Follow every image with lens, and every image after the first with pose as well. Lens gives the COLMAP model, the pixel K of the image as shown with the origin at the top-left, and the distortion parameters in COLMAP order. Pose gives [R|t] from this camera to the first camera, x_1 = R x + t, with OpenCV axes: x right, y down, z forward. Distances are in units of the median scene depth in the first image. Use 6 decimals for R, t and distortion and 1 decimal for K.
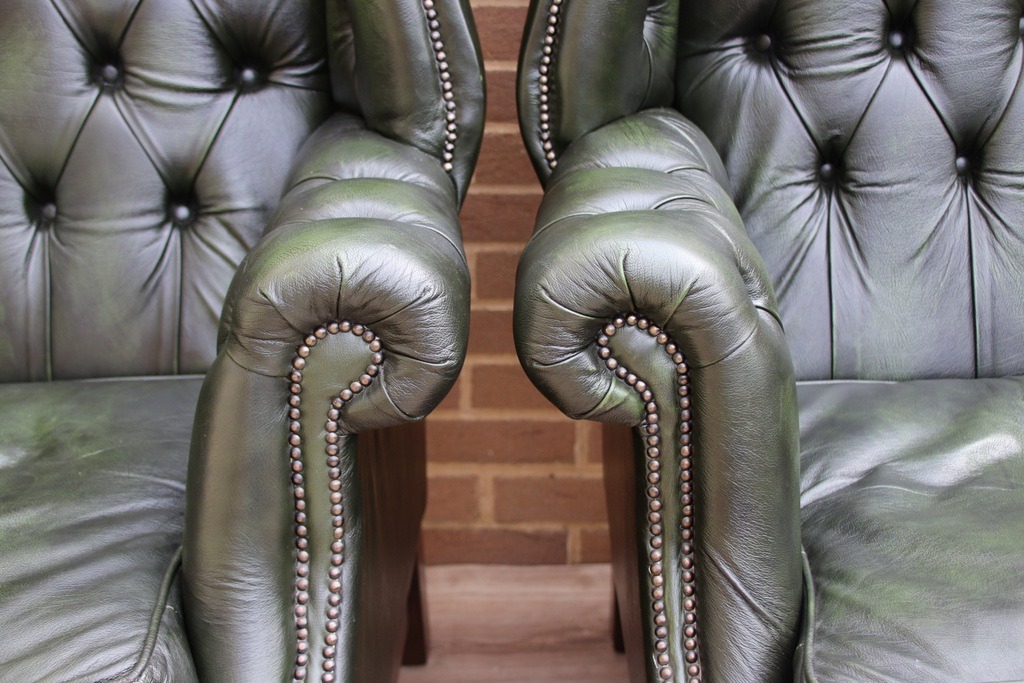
lens RADIAL K [[1620.3, 0, 515.9], [0, 1620.3, 366.1], [0, 0, 1]] dist [0.167016, 0.000000]
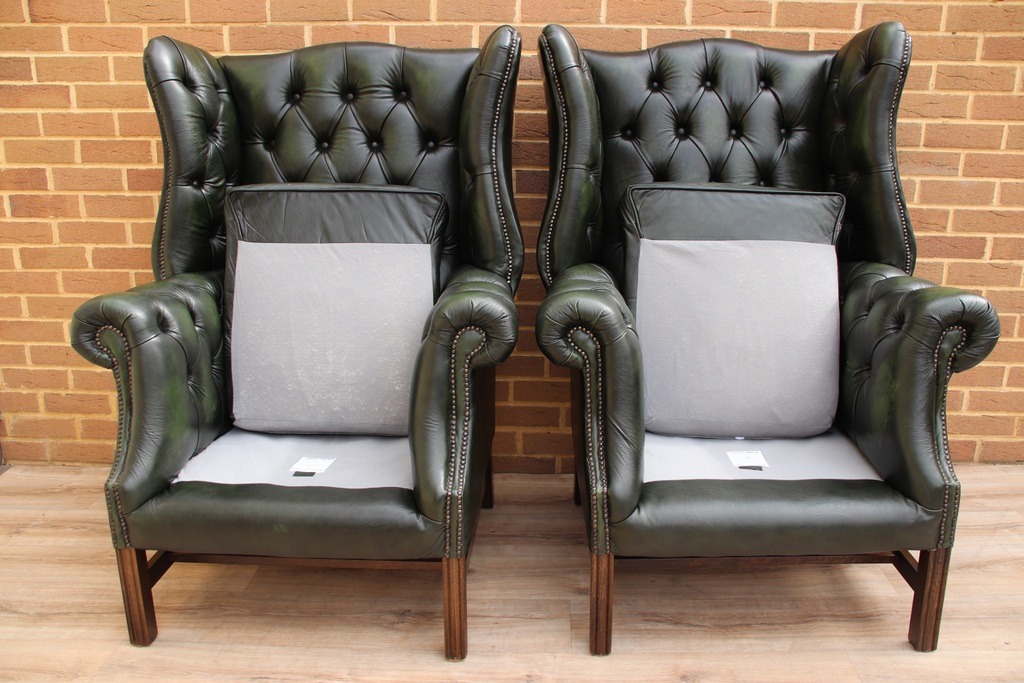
lens RADIAL K [[905.6, 0, 512.3], [0, 905.6, 353.2], [0, 0, 1]] dist [-0.107238, 0.083998]
pose [[0.999697, 0.014953, -0.019566, -0.007769], [-0.017099, 0.993270, -0.114556, 0.149841], [0.017722, 0.114856, 0.993224, -0.382945]]
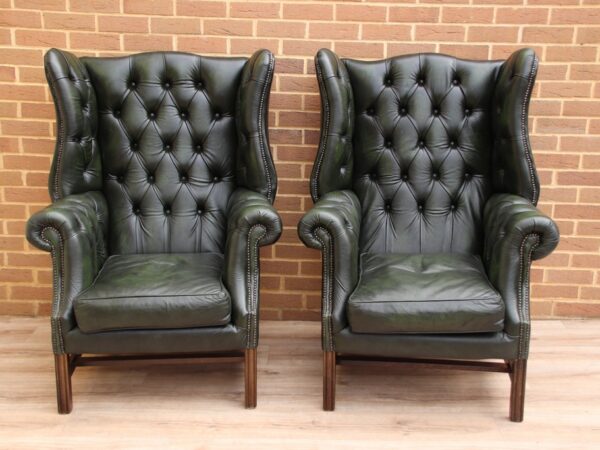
lens RADIAL K [[868.7, 0, 302.3], [0, 868.7, 236.3], [0, 0, 1]] dist [0.137495, 0.000000]
pose [[0.999727, 0.023366, 0.000292, -0.039774], [-0.023132, 0.991329, -0.129349, 0.273260], [-0.003312, 0.129307, 0.991599, -1.304810]]
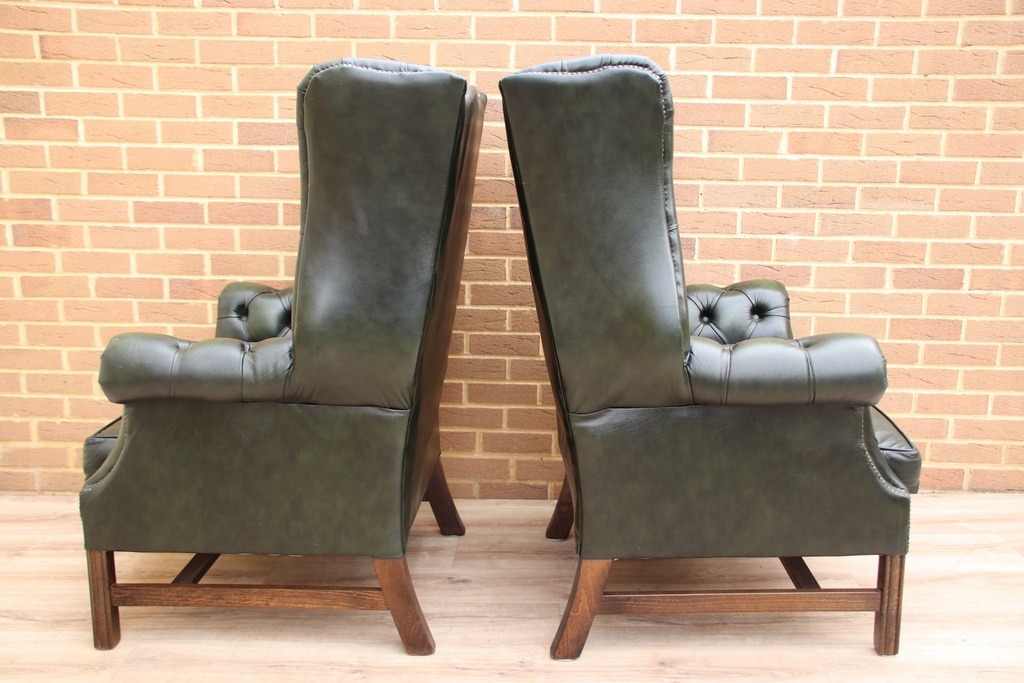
lens RADIAL K [[1075.1, 0, 516.7], [0, 1075.1, 348.8], [0, 0, 1]] dist [0.017859, 0.000000]
pose [[0.999825, 0.016001, -0.009659, -0.001592], [-0.017439, 0.984579, -0.174070, 0.263823], [0.006724, 0.174208, 0.984686, -0.796528]]
